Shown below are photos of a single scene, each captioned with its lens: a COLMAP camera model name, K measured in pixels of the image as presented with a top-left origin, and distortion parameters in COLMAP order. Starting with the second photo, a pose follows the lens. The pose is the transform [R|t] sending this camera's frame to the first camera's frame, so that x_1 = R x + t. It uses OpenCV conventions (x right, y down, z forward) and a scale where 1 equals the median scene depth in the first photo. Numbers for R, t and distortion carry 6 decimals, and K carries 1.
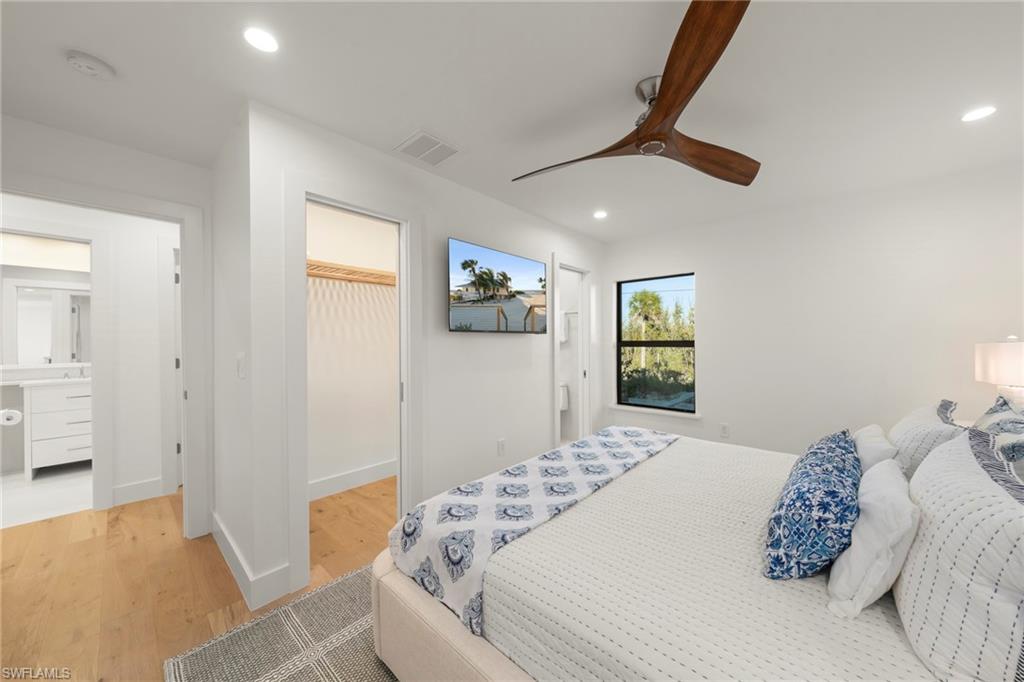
lens RADIAL K [[363.0, 0, 518.1], [0, 363.0, 343.2], [0, 0, 1]] dist [-0.010783, 0.000405]
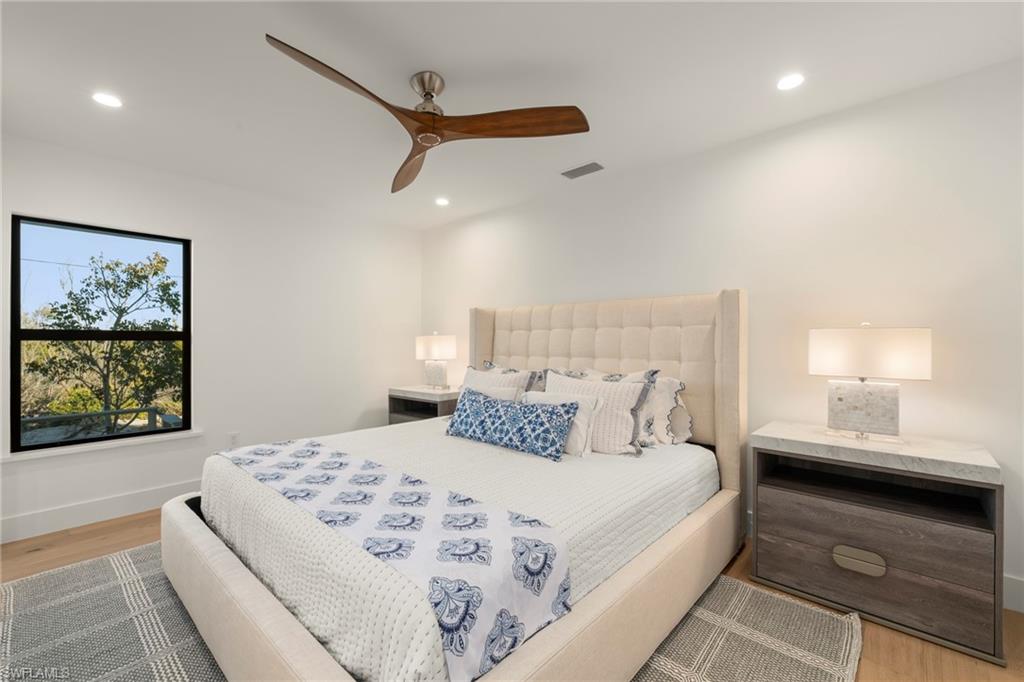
lens RADIAL K [[418.0, 0, 518.4], [0, 418.0, 342.0], [0, 0, 1]] dist [-0.006191, -0.000152]
pose [[-0.001481, 0.005971, 0.999981, -0.861227], [0.006088, 0.999964, -0.005962, 0.055449], [-0.999980, 0.006079, -0.001518, 0.777539]]
